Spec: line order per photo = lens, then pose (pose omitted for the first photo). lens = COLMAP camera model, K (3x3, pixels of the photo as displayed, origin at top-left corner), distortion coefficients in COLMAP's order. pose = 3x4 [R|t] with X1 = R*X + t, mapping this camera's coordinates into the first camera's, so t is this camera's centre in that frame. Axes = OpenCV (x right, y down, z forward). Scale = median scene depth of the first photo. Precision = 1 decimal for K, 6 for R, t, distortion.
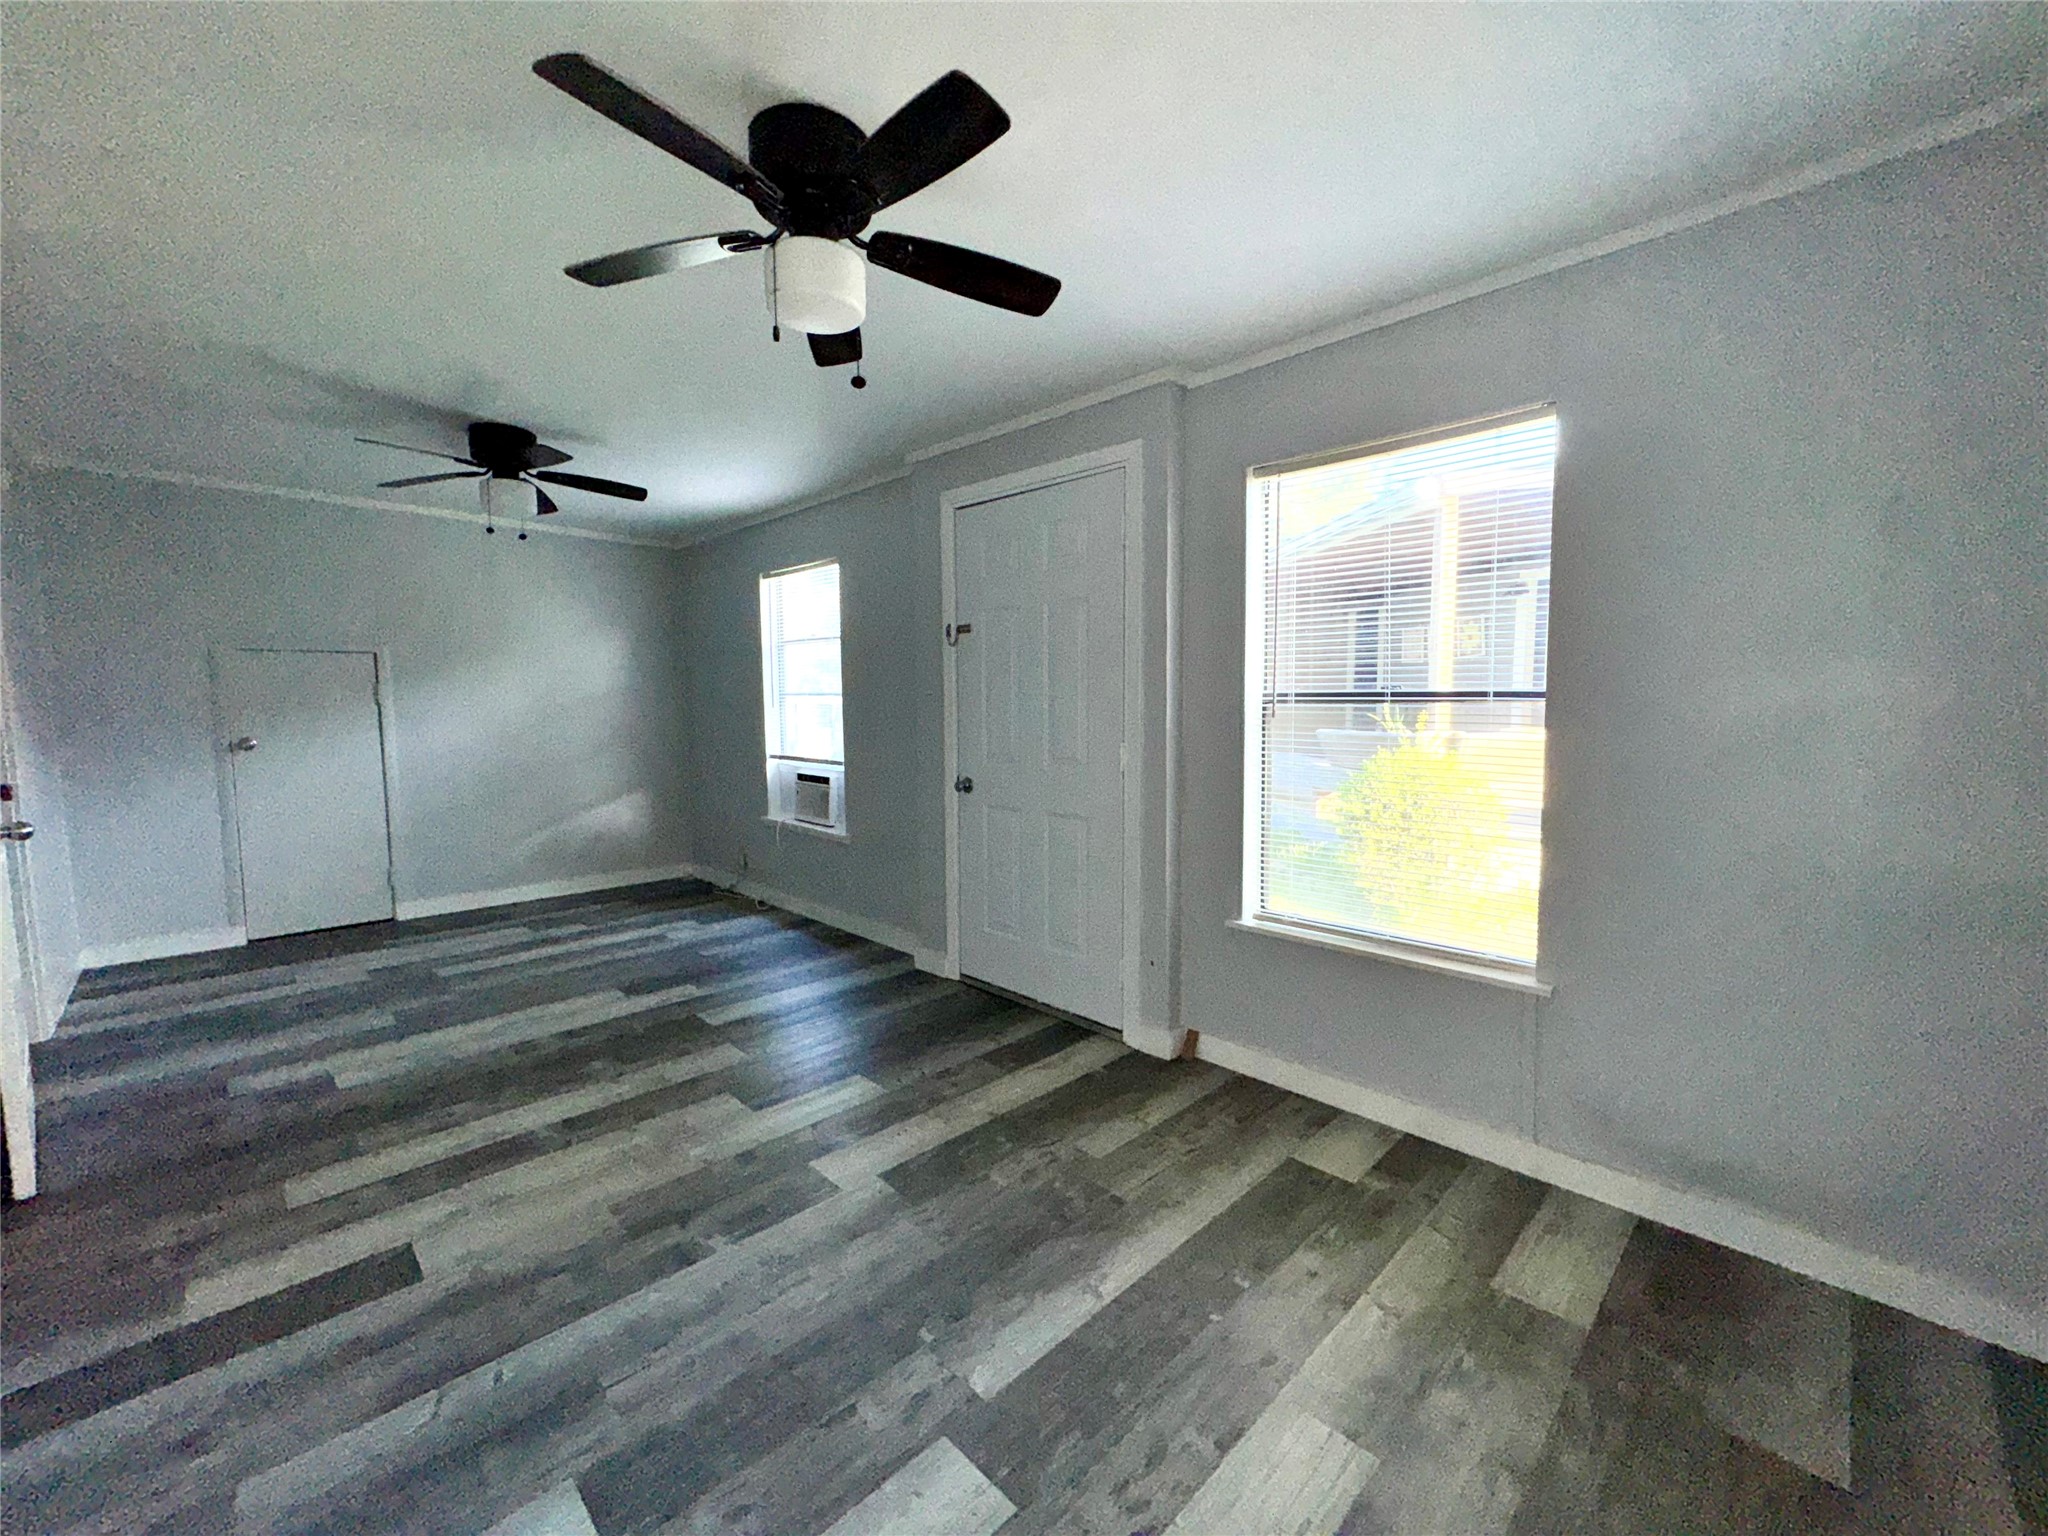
lens RADIAL K [[816.4, 0, 1023.2], [0, 816.4, 763.2], [0, 0, 1]] dist [-0.002324, -0.000193]
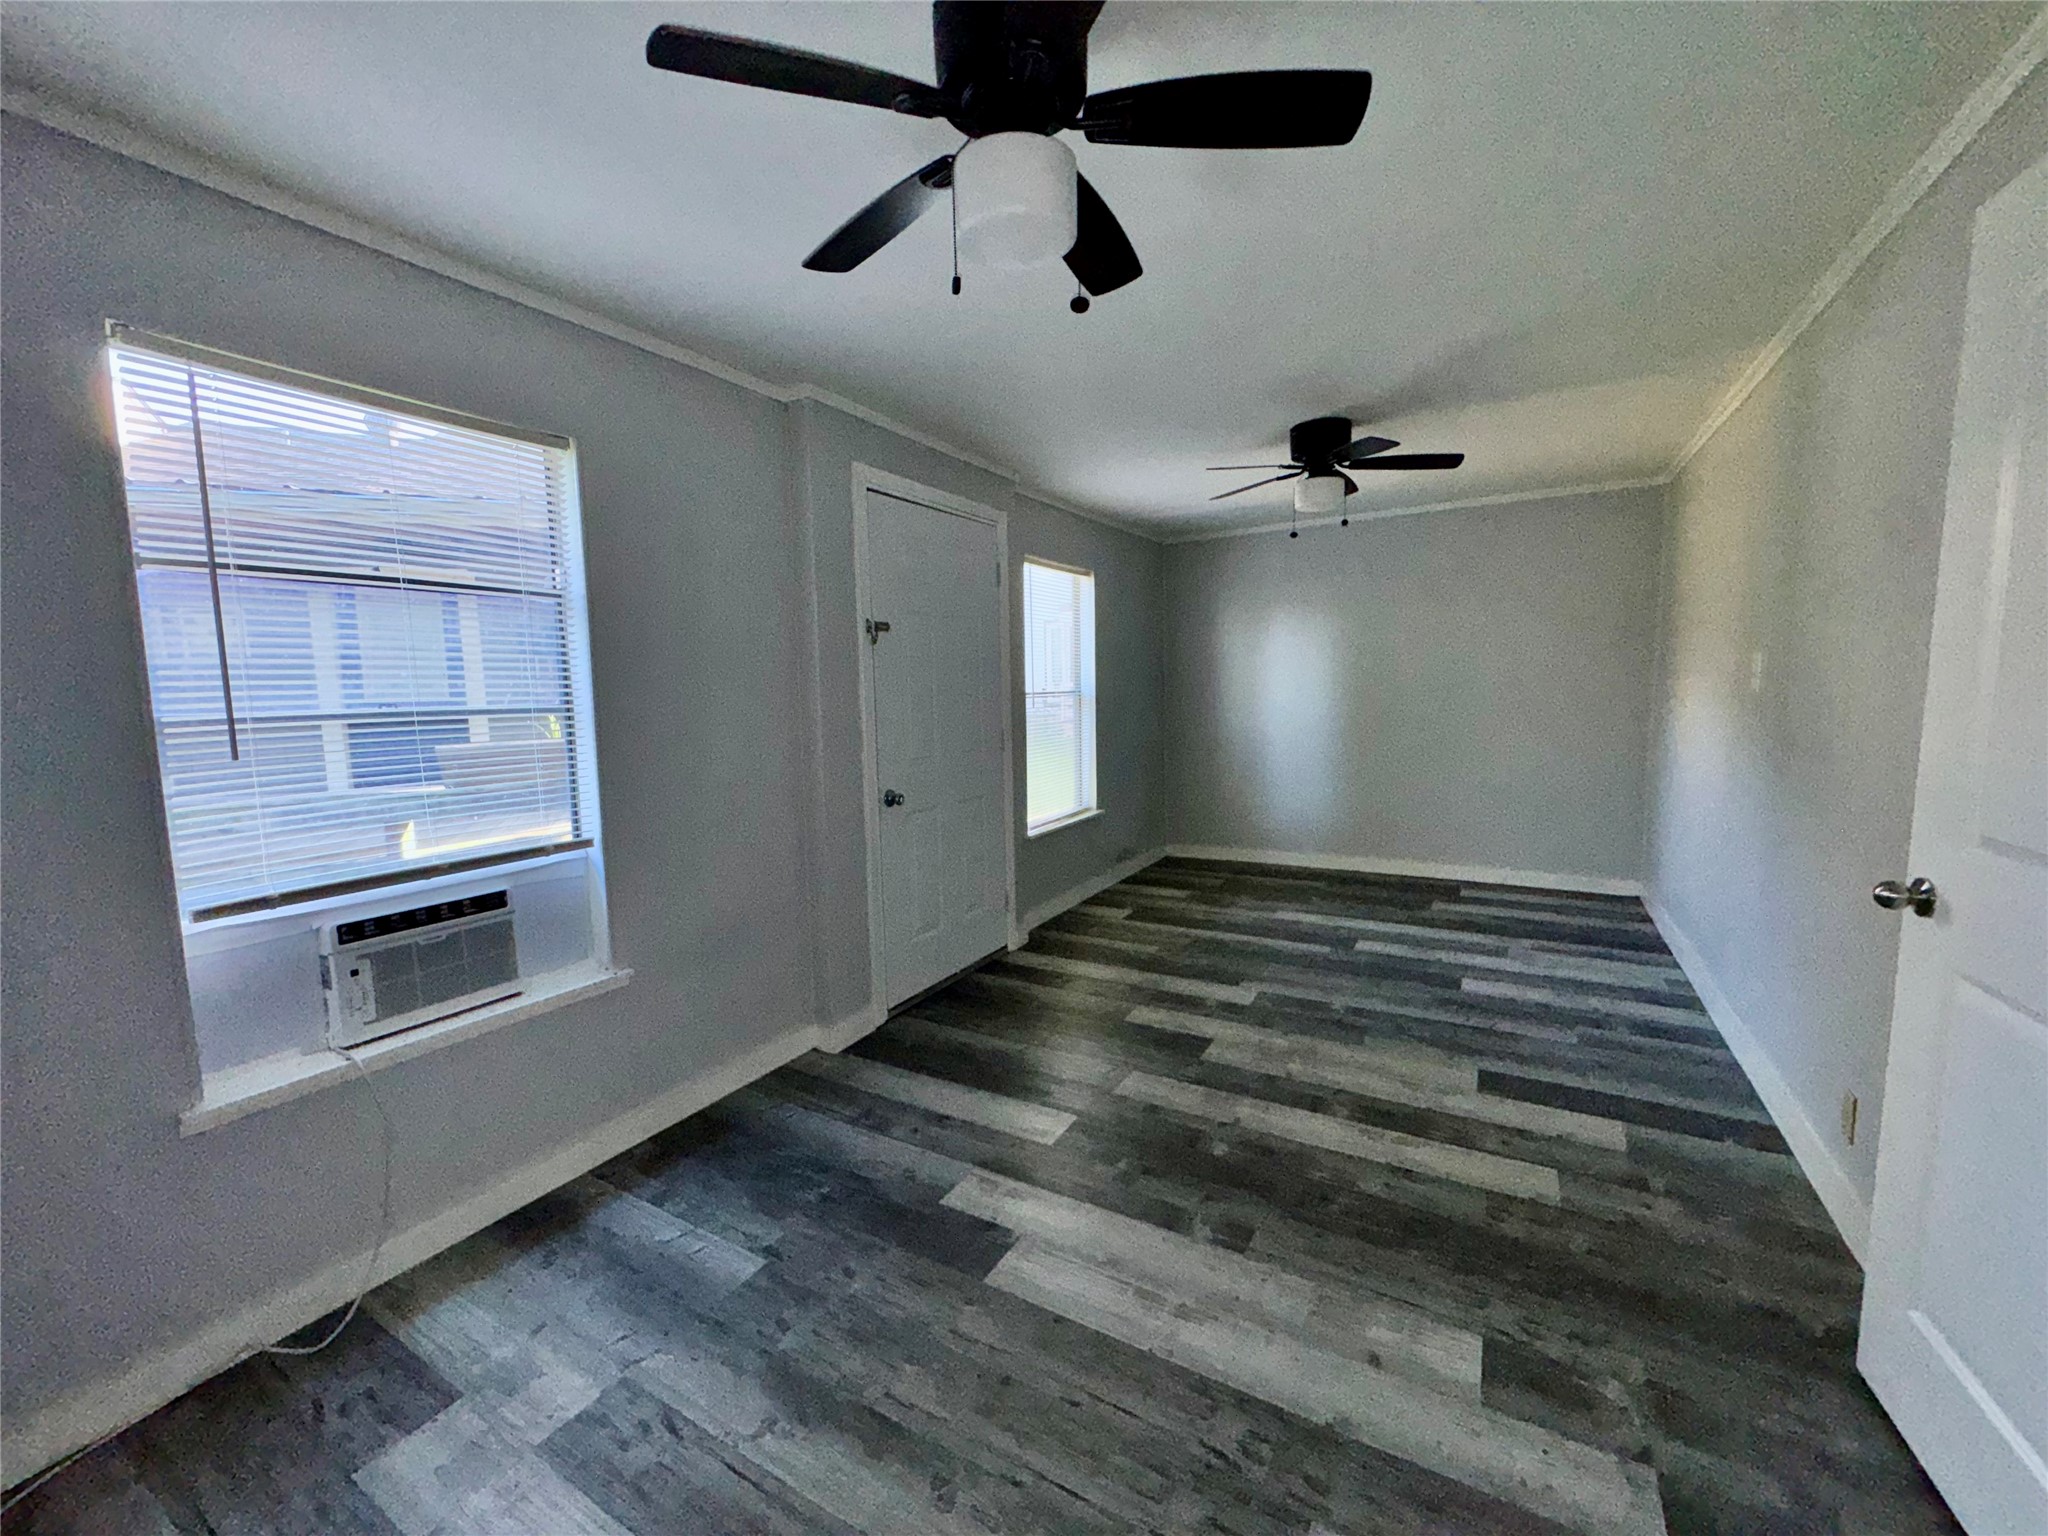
lens RADIAL K [[813.1, 0, 1026.4], [0, 813.1, 765.2], [0, 0, 1]] dist [-0.010173, 0.000171]
pose [[-0.254777, -0.089381, 0.962860, -1.293924], [0.100172, 0.987923, 0.118214, -0.134477], [-0.961797, 0.126570, -0.242746, 1.414633]]
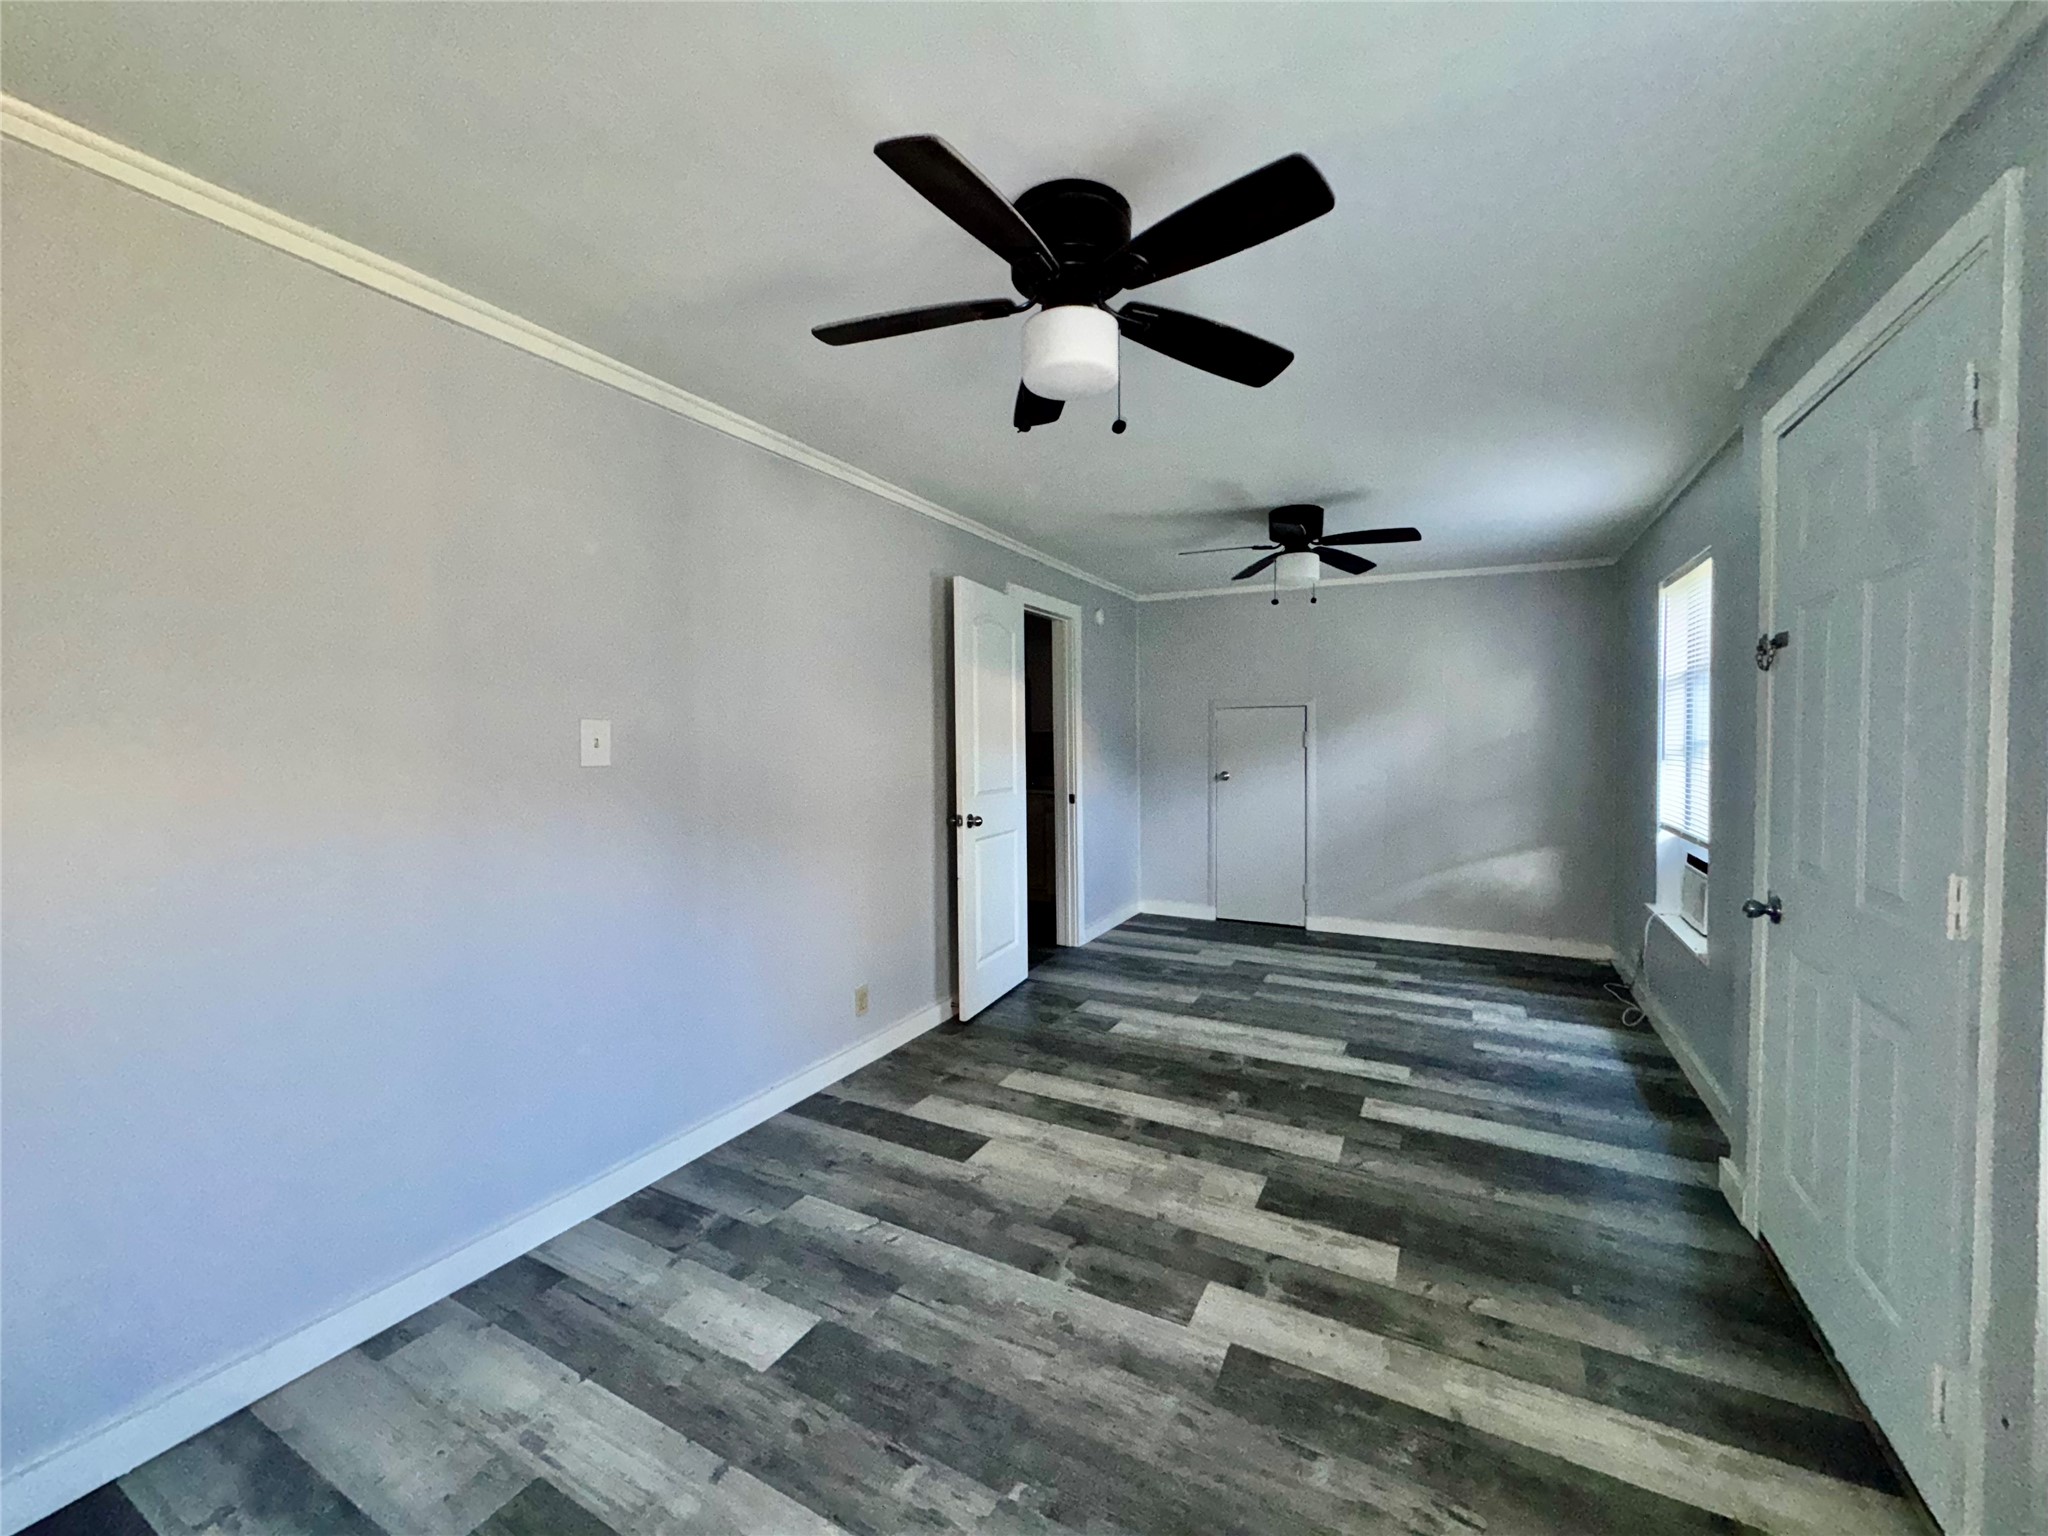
lens RADIAL K [[819.0, 0, 1029.4], [0, 819.0, 763.2], [0, 0, 1]] dist [-0.002026, 0.000327]
pose [[0.294735, 0.032443, -0.955028, 0.430309], [-0.071526, 0.997369, 0.011807, -0.059663], [0.952898, 0.064830, 0.296280, 0.425090]]
